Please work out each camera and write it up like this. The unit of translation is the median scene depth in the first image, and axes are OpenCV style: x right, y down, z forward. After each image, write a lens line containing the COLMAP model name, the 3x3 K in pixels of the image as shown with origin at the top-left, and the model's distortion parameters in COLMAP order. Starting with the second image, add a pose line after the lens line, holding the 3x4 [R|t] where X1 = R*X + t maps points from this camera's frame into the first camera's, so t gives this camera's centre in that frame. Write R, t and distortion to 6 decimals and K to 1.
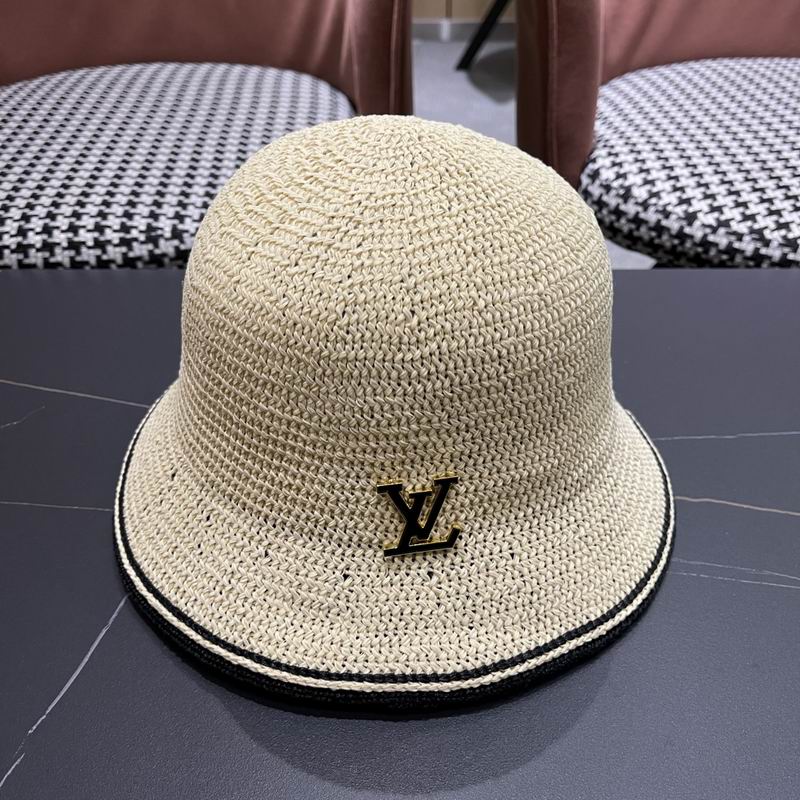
lens RADIAL K [[833.3, 0, 396.3], [0, 833.3, 411.7], [0, 0, 1]] dist [0.014829, 0.000000]
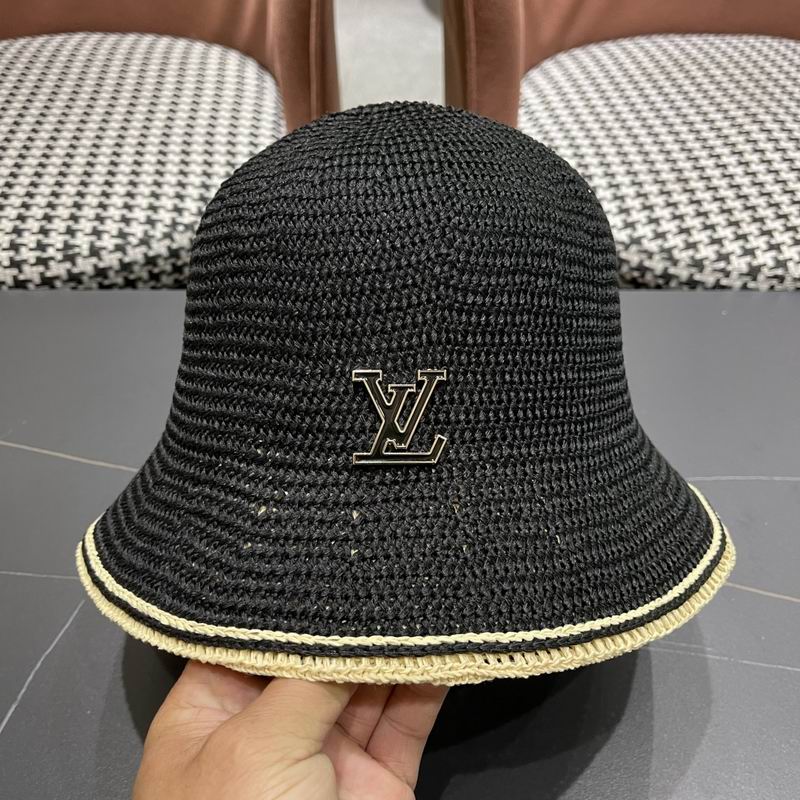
lens RADIAL K [[833.3, 0, 397.3], [0, 833.3, 408.3], [0, 0, 1]] dist [0.014829, 0.000000]
pose [[0.999261, -0.009478, 0.037242, 0.058966], [0.005496, 0.994393, 0.105607, -0.128559], [-0.038034, -0.105324, 0.993710, -0.025078]]
